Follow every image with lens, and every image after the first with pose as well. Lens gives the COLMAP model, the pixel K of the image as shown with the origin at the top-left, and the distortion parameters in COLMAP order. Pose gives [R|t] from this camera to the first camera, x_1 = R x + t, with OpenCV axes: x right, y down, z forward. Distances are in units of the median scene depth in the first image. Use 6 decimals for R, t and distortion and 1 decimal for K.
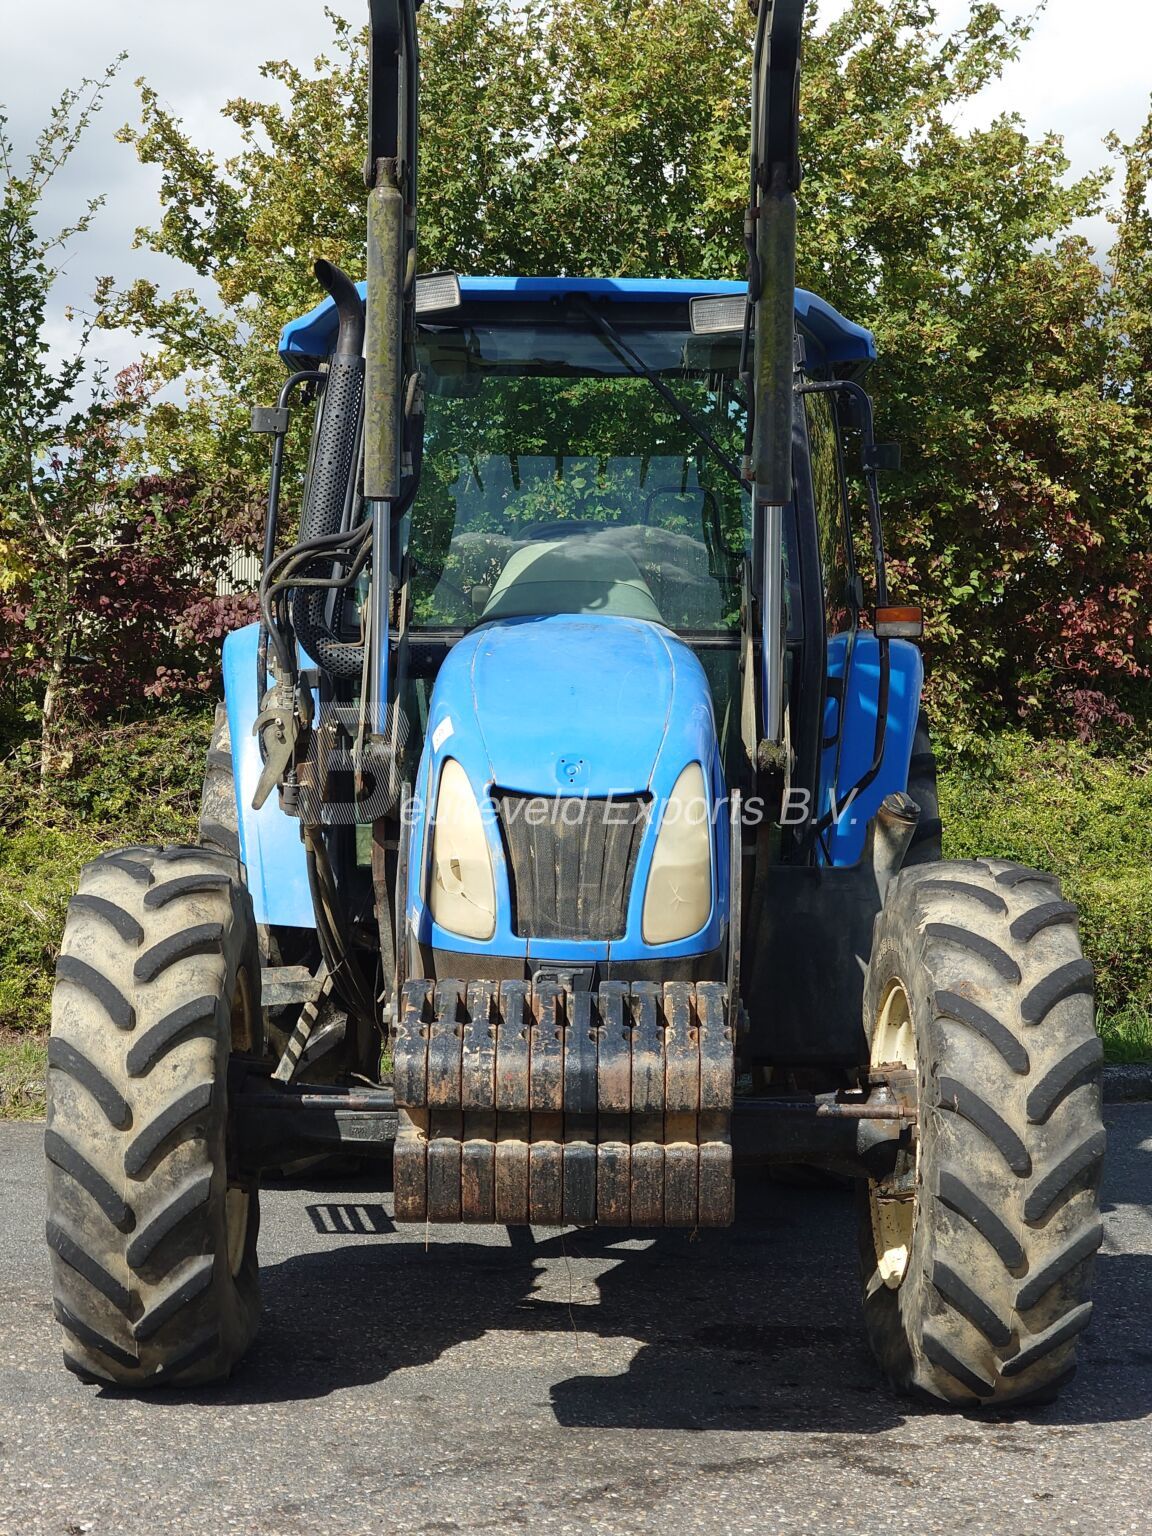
lens RADIAL K [[2736.9, 0, 540.3], [0, 2736.9, 770.3], [0, 0, 1]] dist [0.017514, 0.052366]
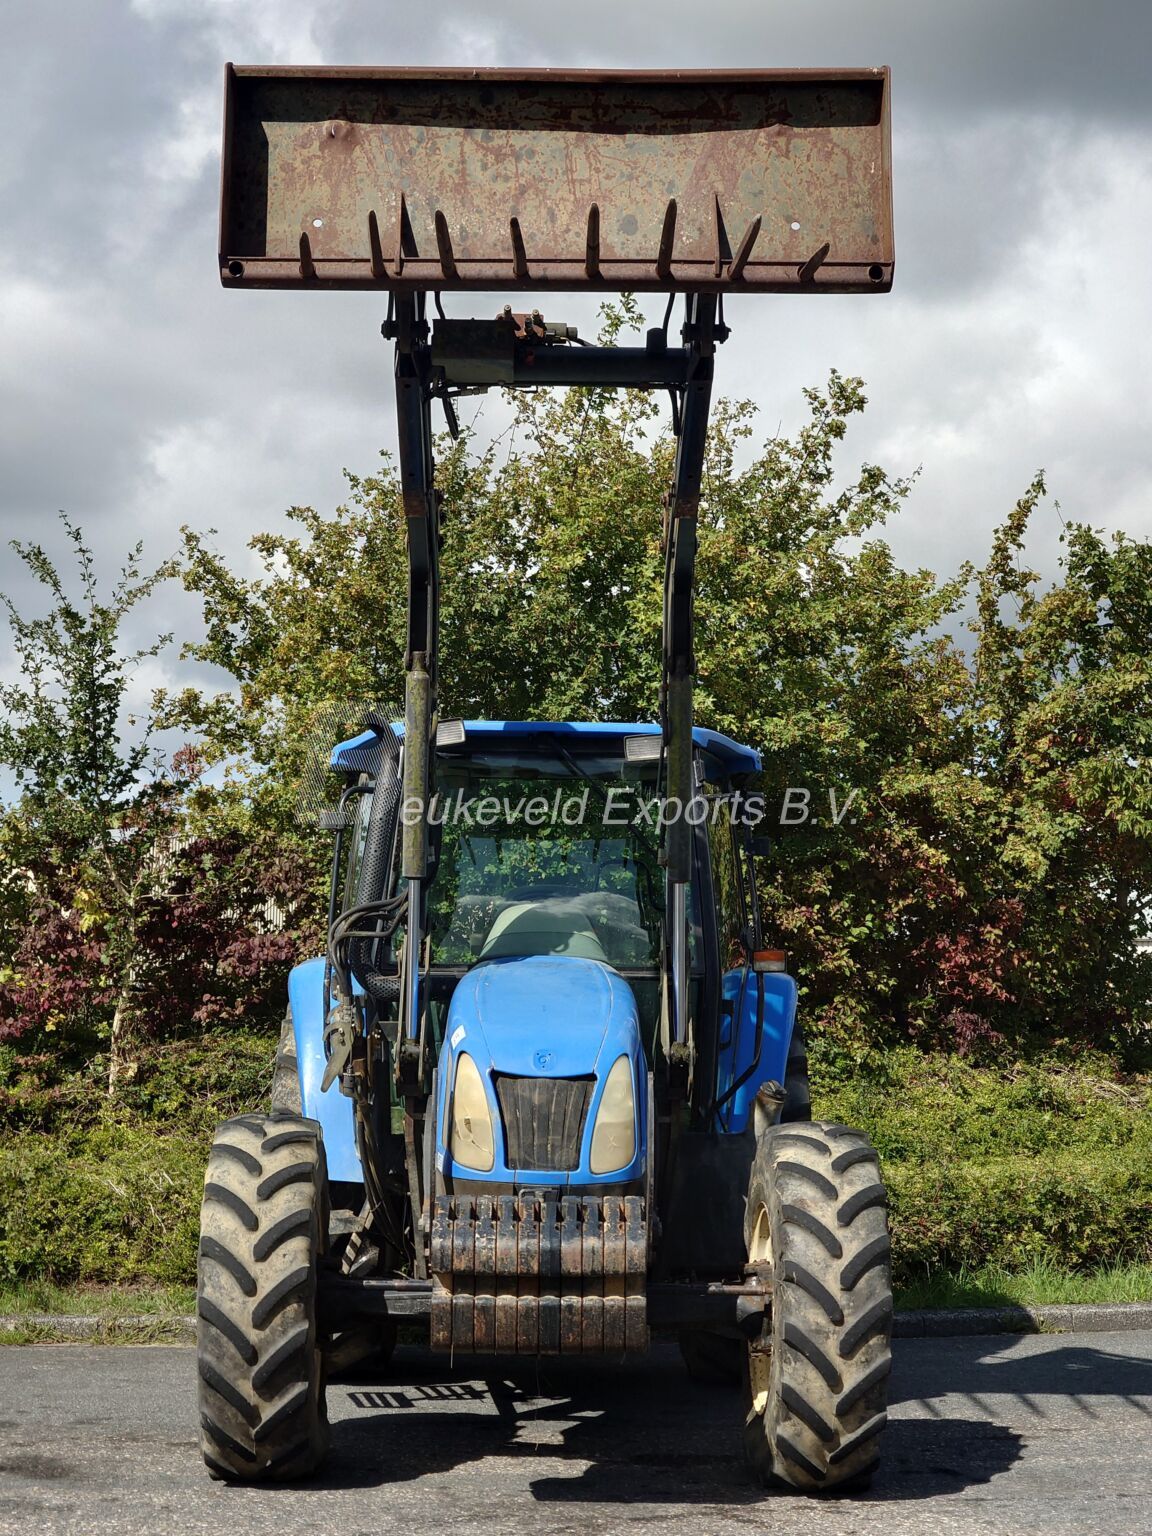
lens RADIAL K [[2736.9, 0, 540.3], [0, 2736.9, 770.3], [0, 0, 1]] dist [0.017514, 0.052366]
pose [[0.999928, 0.000344, 0.011974, -0.007877], [0.001088, 0.992848, -0.119381, 0.019446], [-0.011929, 0.119385, 0.992776, -0.478932]]
